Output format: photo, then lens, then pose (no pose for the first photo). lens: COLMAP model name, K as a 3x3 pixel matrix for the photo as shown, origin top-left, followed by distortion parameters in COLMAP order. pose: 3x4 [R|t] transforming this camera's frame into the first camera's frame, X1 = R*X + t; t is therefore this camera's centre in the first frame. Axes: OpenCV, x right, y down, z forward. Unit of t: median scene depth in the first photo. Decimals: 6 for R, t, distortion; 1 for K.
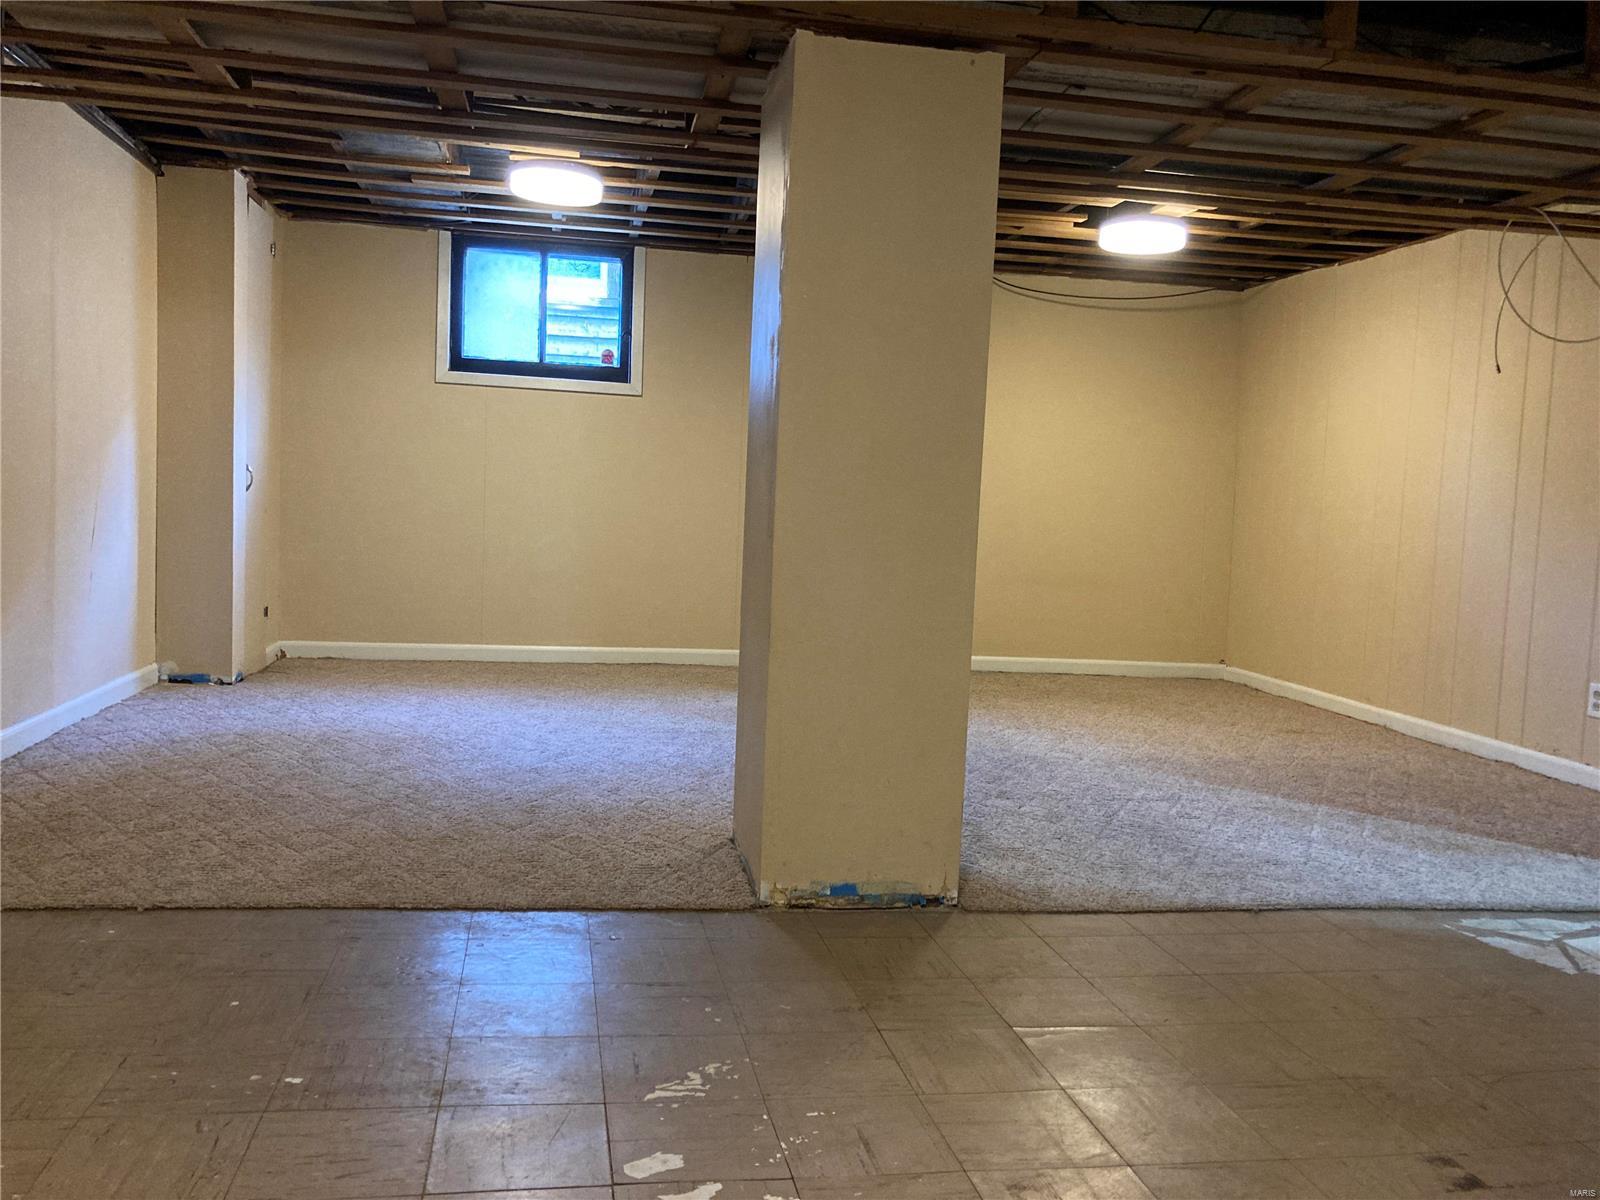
lens RADIAL K [[1319.6, 0, 793.9], [0, 1319.6, 607.0], [0, 0, 1]] dist [0.051630, -0.048866]
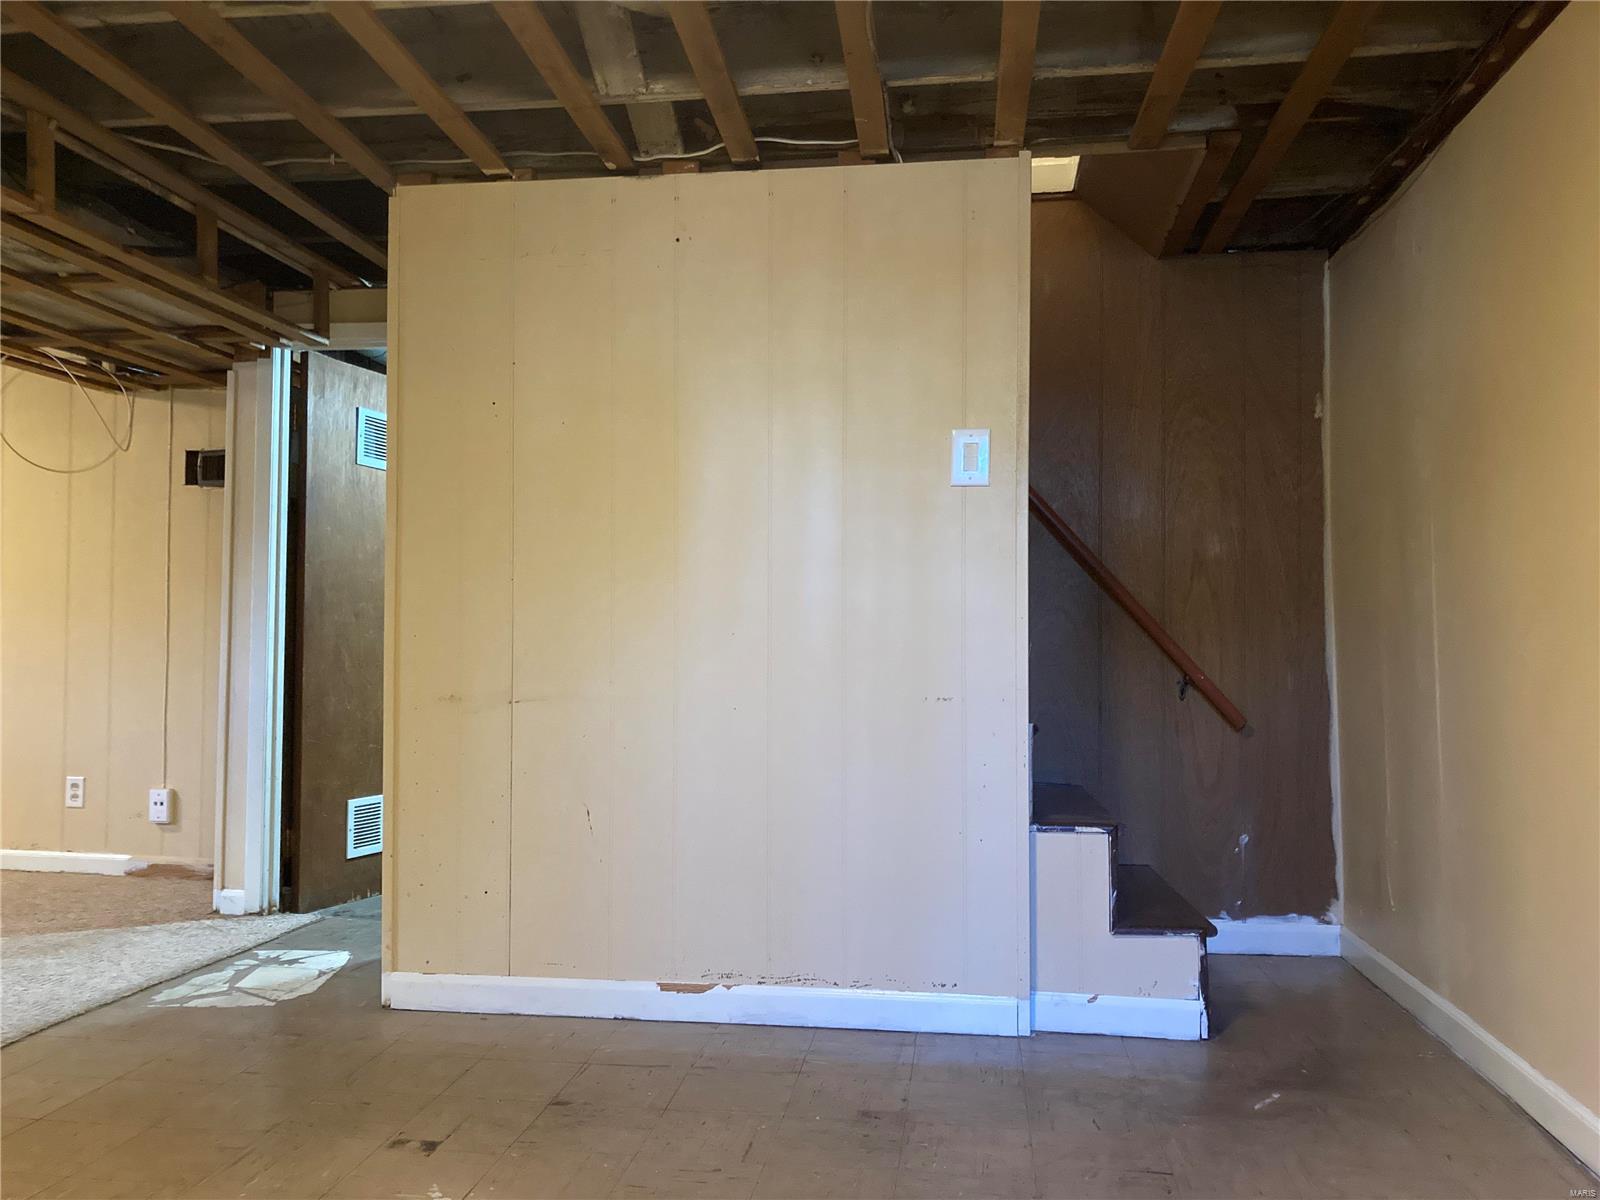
lens RADIAL K [[1319.6, 0, 786.1], [0, 1319.6, 598.1], [0, 0, 1]] dist [0.051630, -0.048866]
pose [[0.301630, -0.014711, 0.953311, -0.373357], [0.082757, 0.996511, -0.010806, -0.039719], [-0.949827, 0.082152, 0.301795, 0.126118]]
